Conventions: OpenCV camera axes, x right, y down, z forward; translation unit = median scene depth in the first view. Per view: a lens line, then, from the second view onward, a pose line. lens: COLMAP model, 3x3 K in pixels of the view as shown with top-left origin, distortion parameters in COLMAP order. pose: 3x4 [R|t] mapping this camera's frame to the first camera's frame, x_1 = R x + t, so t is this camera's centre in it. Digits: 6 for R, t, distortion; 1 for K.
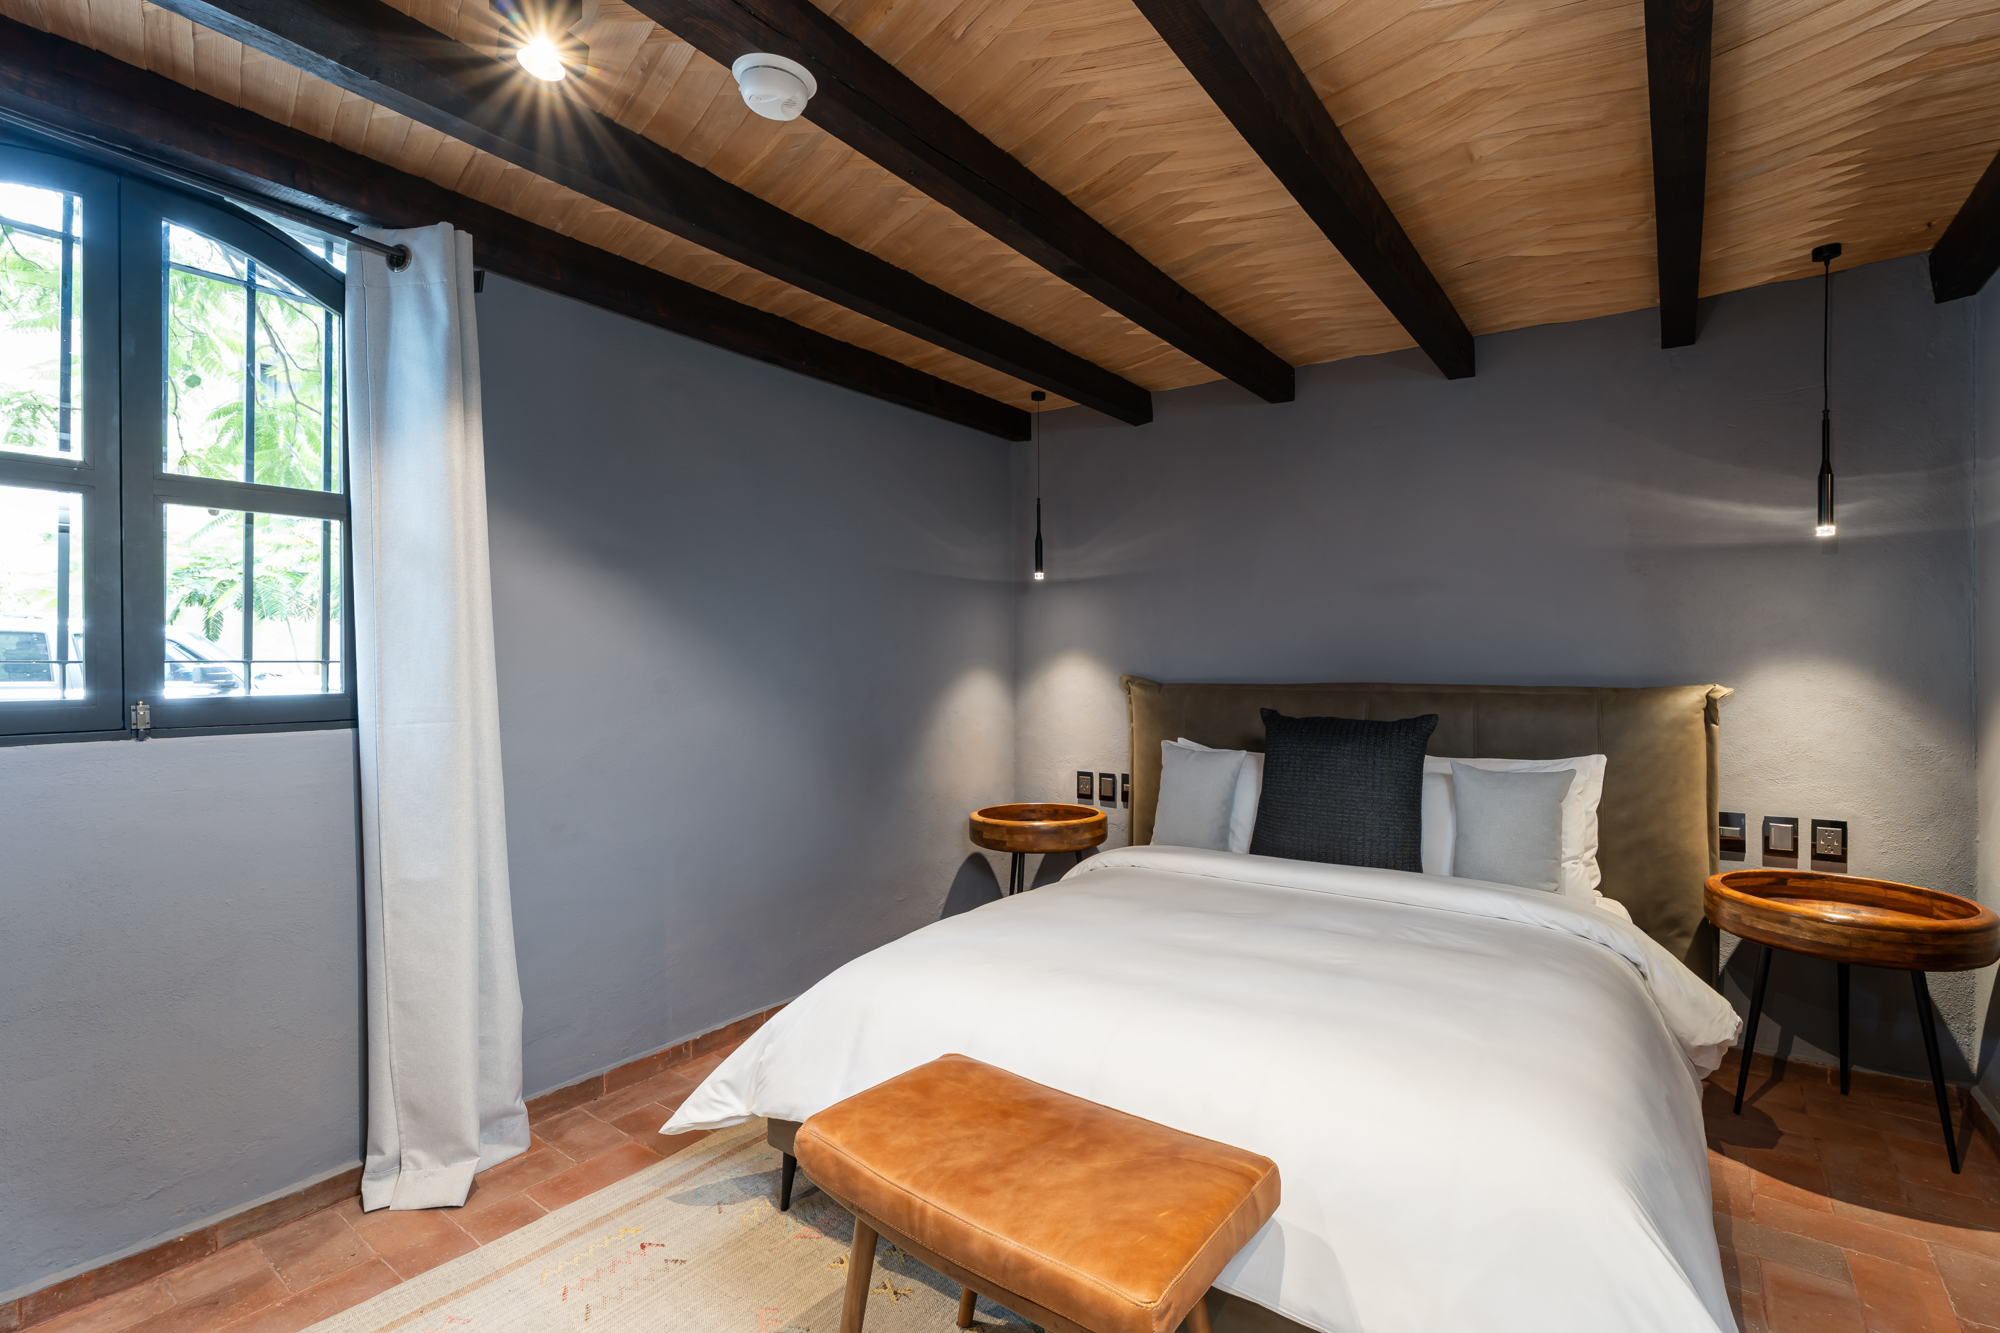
lens RADIAL K [[922.1, 0, 985.3], [0, 922.1, 673.5], [0, 0, 1]] dist [-0.005412, -0.000498]
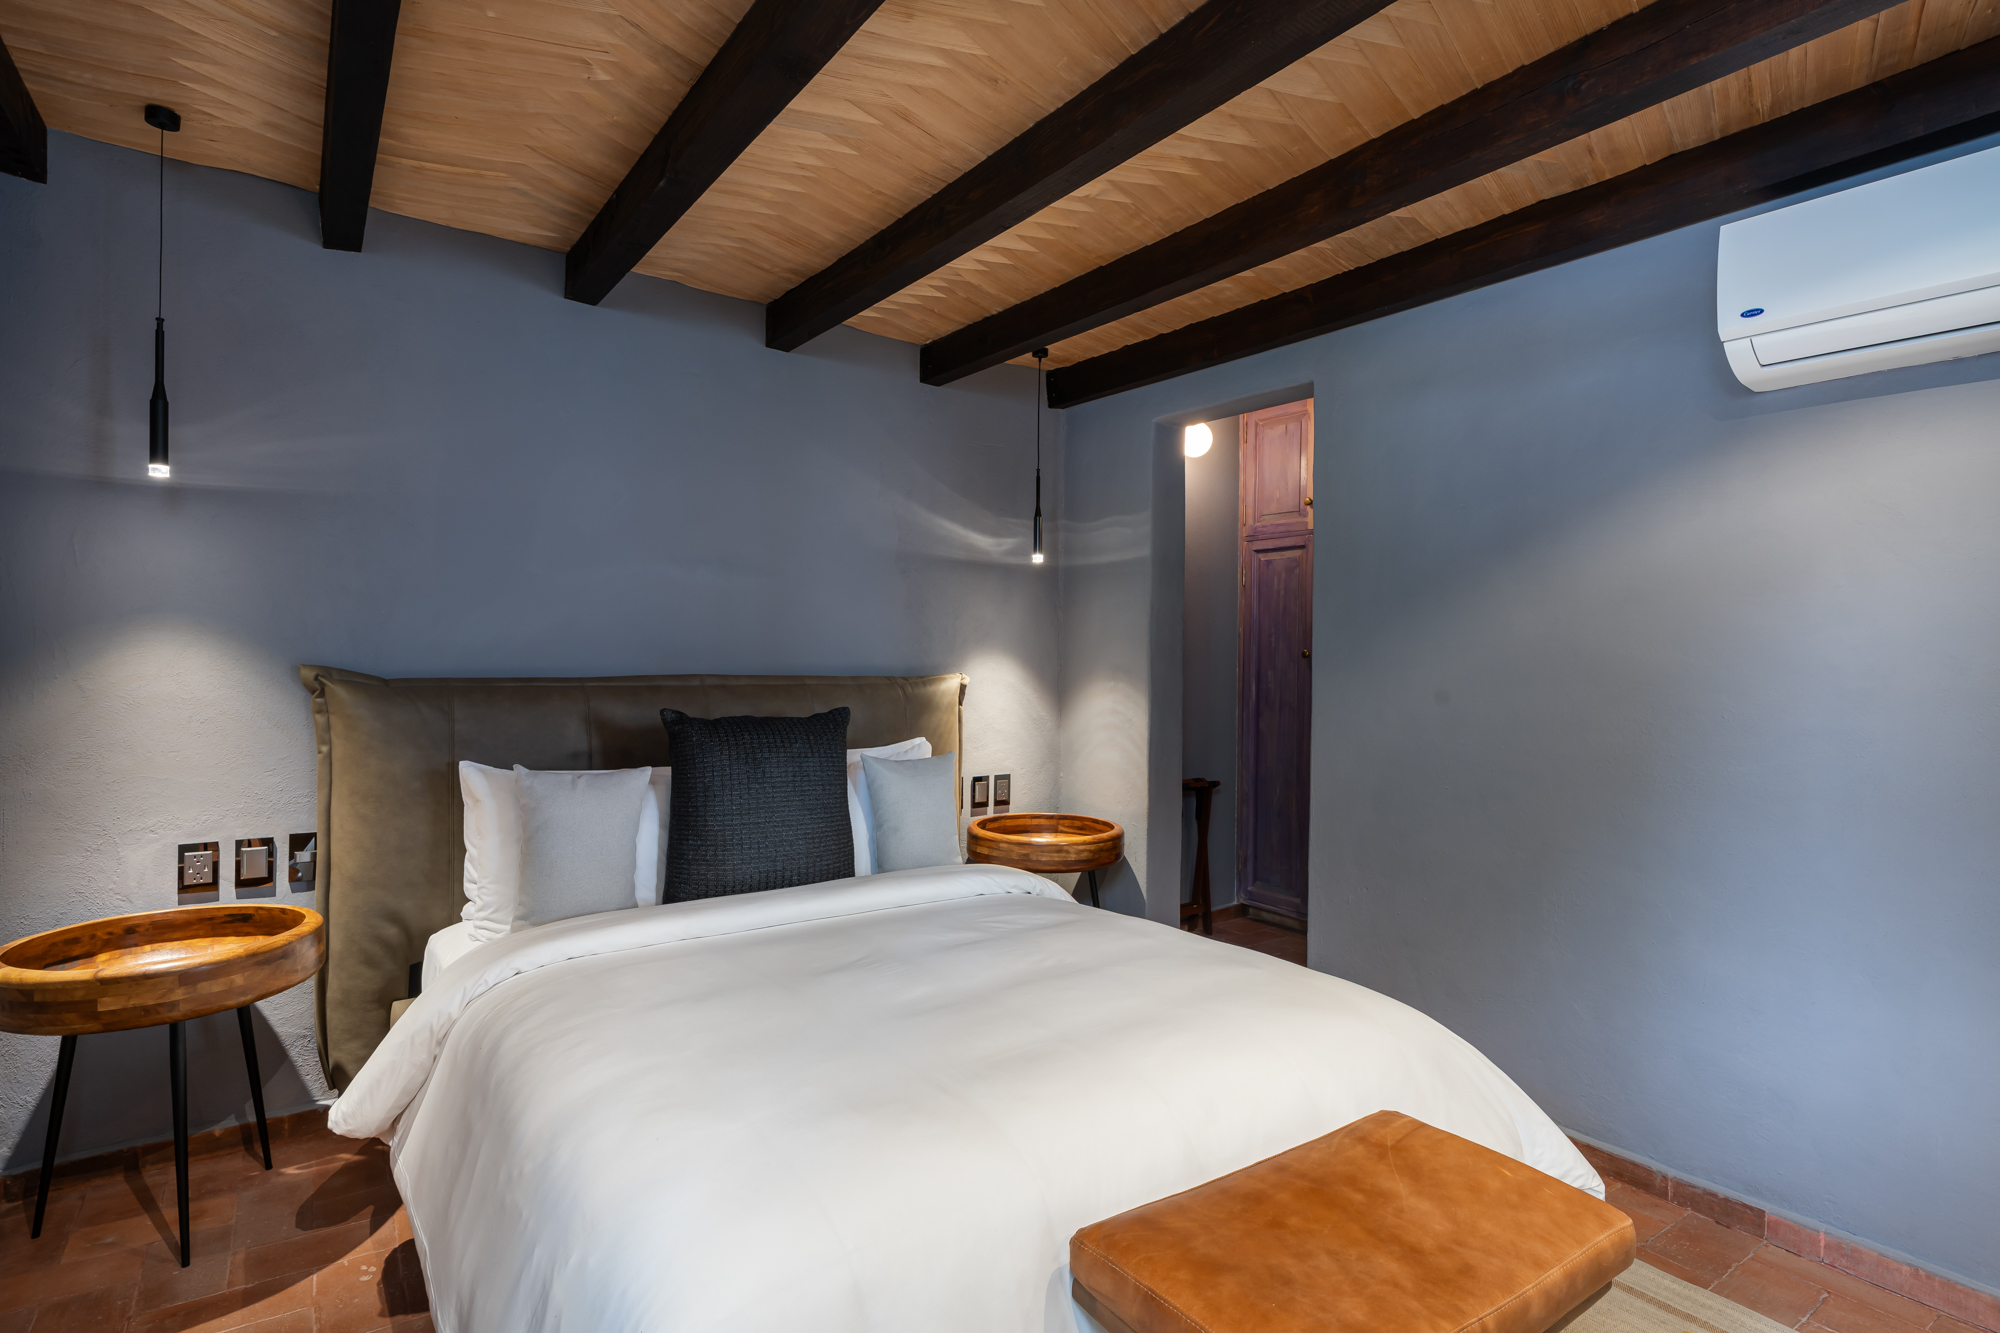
lens RADIAL K [[1036.5, 0, 1006.2], [0, 1036.5, 670.5], [0, 0, 1]] dist [-0.014013, 0.000002]
pose [[0.283517, -0.005334, 0.958952, -0.515170], [-0.002637, 0.999976, 0.006342, -0.000578], [-0.958964, -0.004327, 0.283496, 0.564757]]
